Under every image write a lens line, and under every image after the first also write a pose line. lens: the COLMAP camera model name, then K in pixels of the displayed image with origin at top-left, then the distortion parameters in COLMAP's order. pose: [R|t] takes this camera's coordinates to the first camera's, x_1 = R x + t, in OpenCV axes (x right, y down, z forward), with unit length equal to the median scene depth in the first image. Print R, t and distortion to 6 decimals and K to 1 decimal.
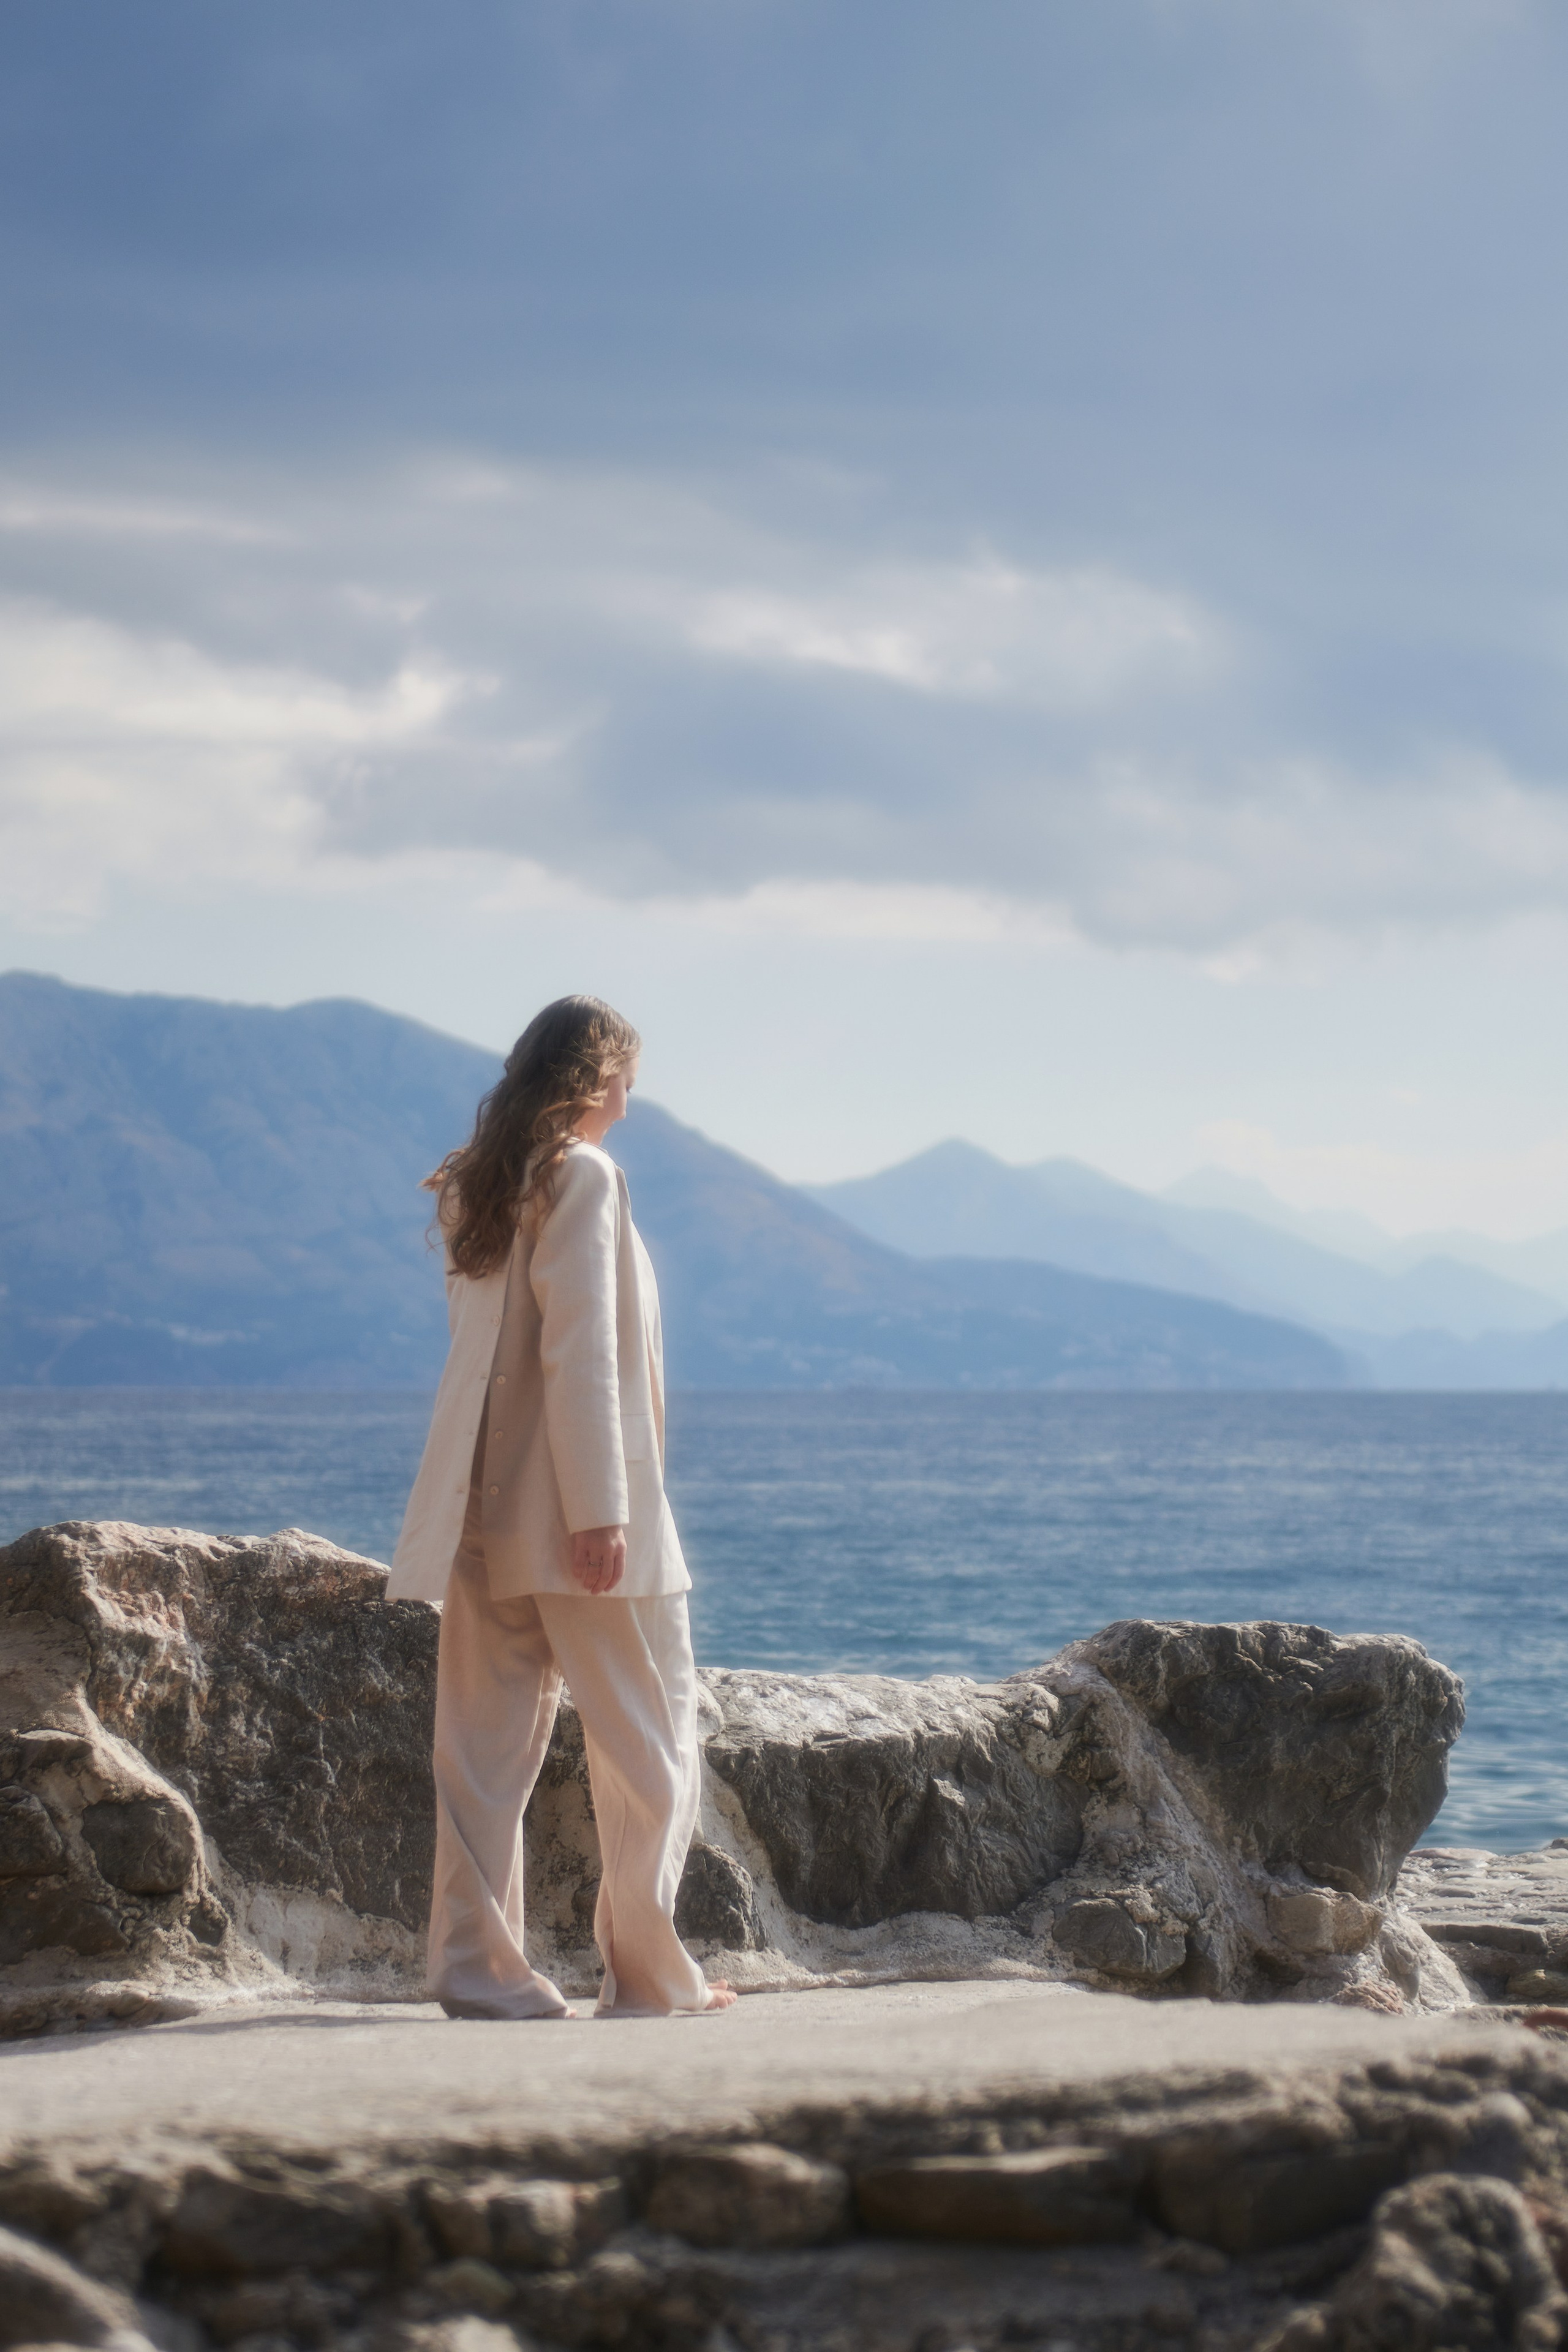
lens RADIAL K [[4727.3, 0, 781.4], [0, 4727.3, 1172.0], [0, 0, 1]] dist [0.053948, 0.000000]
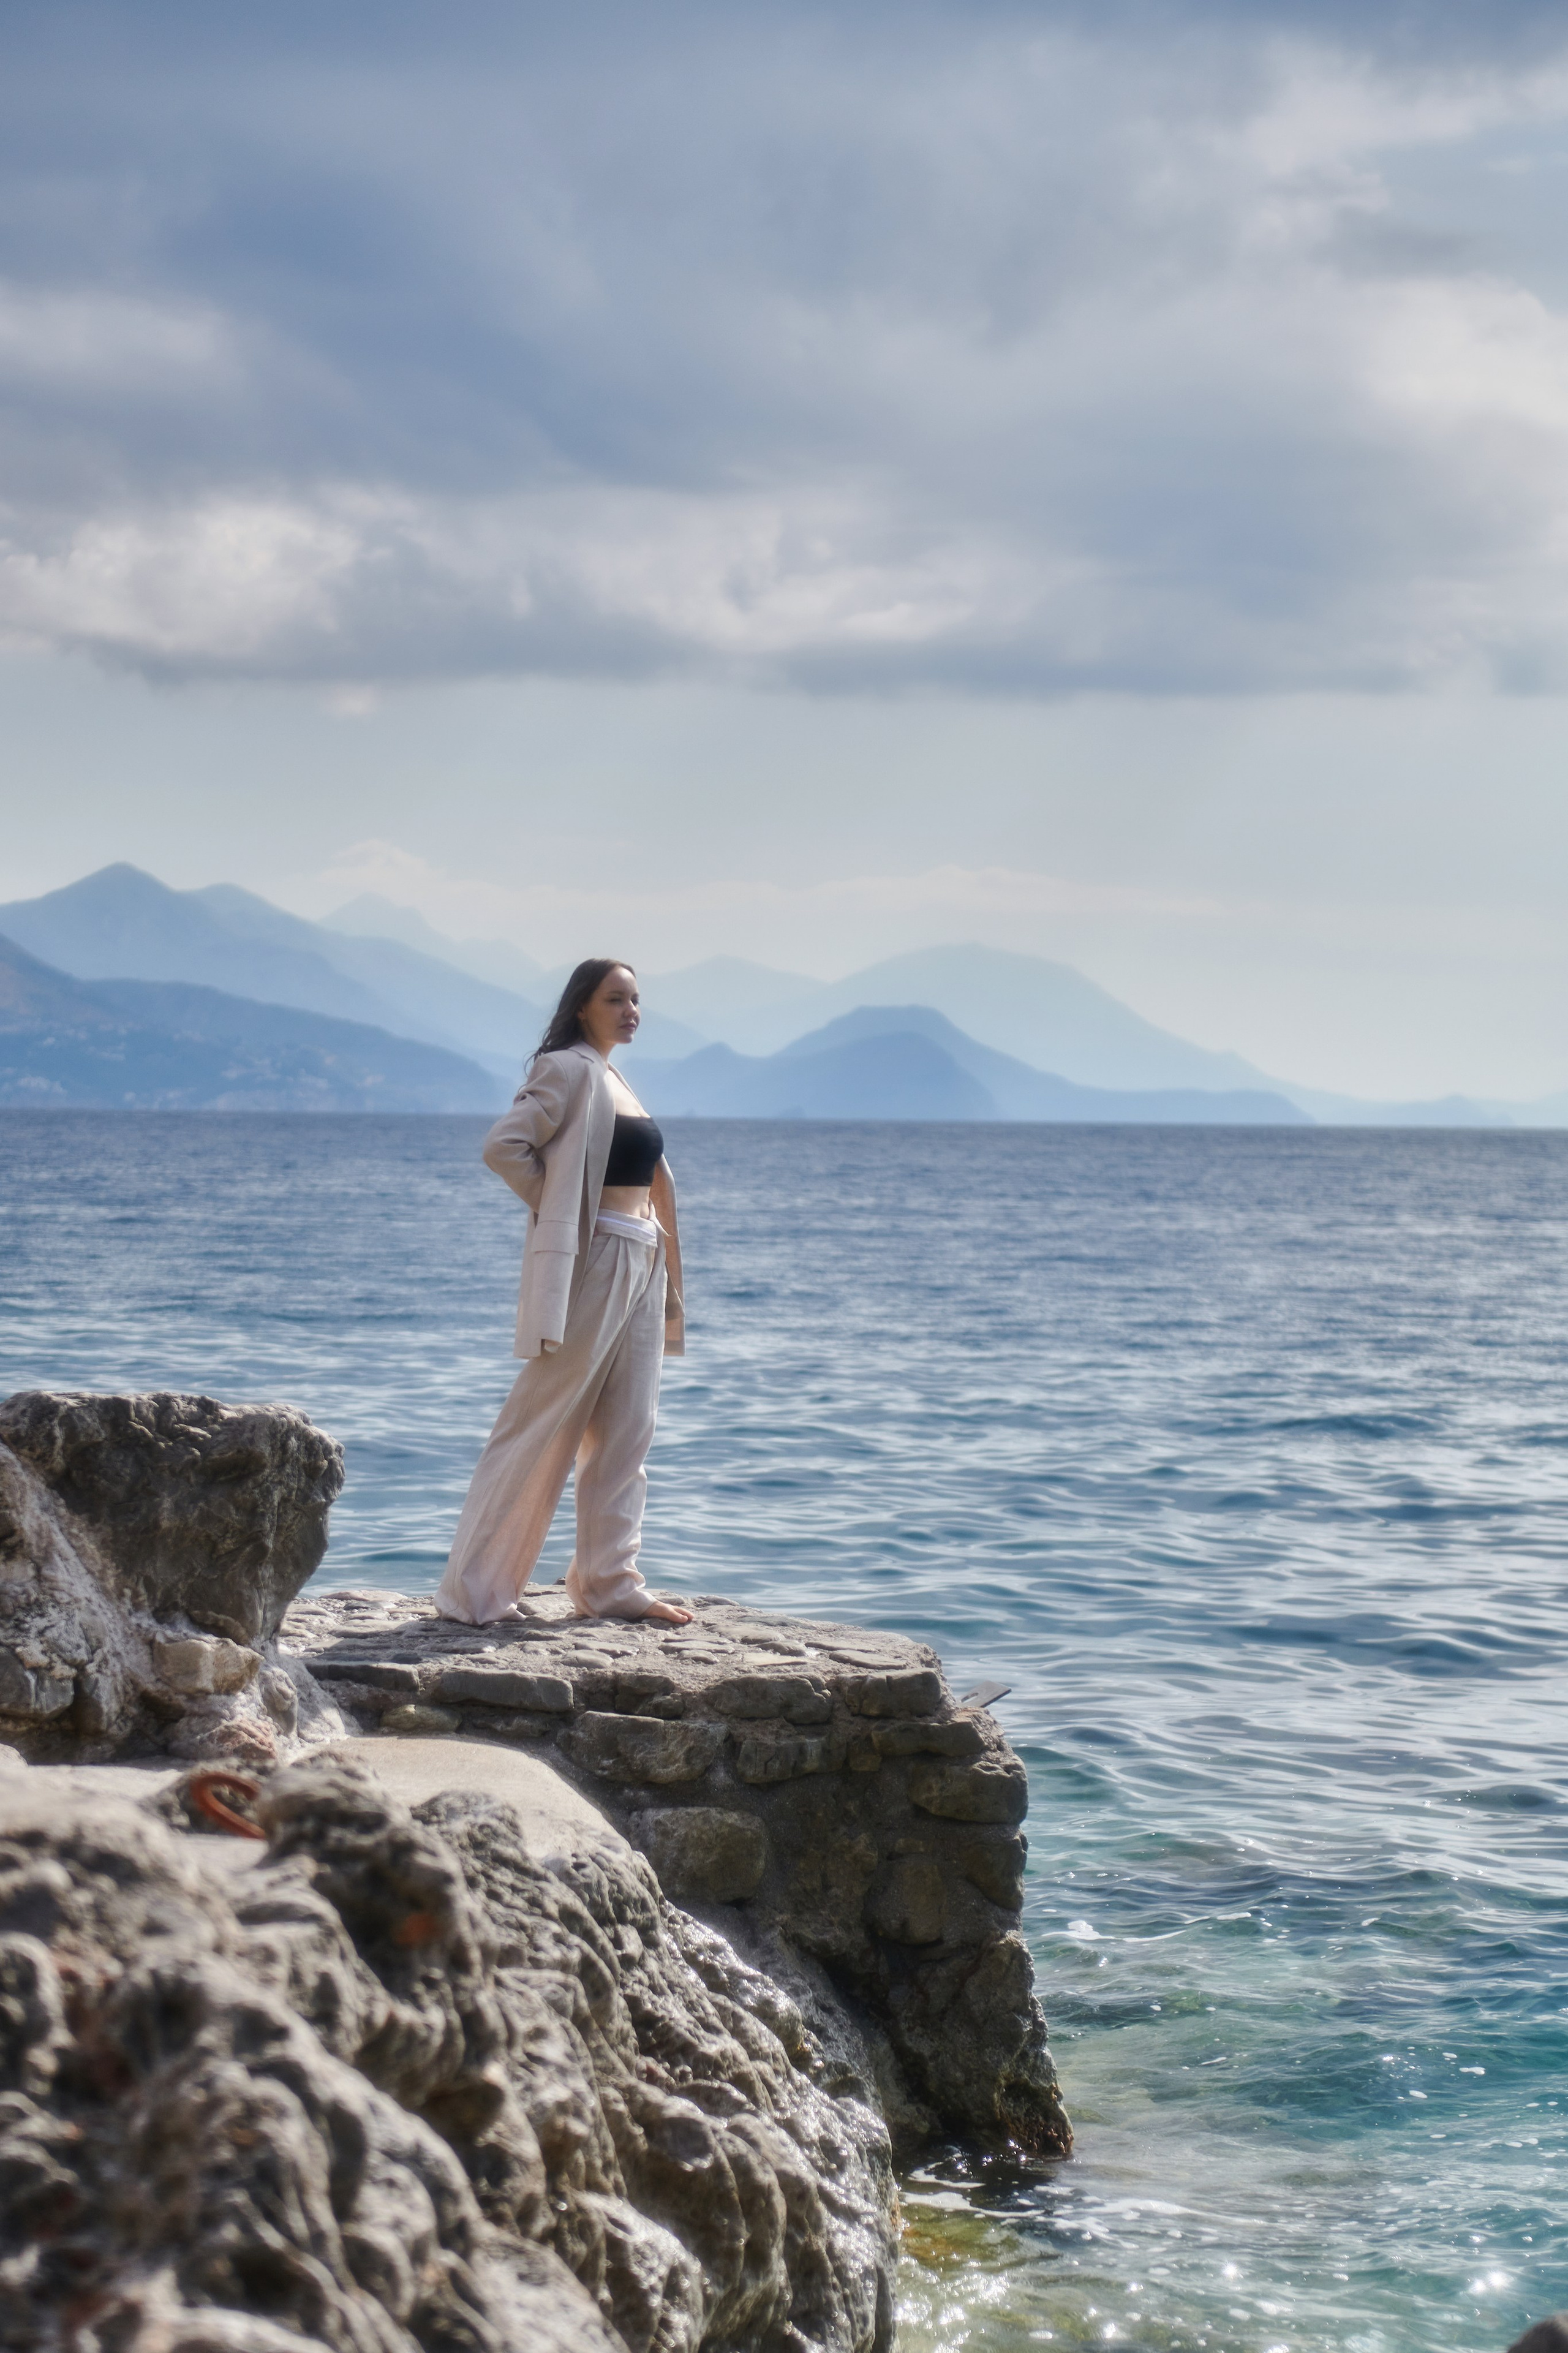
lens RADIAL K [[4728.9, 0, 784.3], [0, 4728.9, 1177.7], [0, 0, 1]] dist [0.053948, 0.000000]
pose [[0.990446, 0.010280, 0.137521, 0.095176], [-0.019964, 0.997401, 0.069223, -0.032909], [-0.136452, -0.071307, 0.988077, -0.094188]]
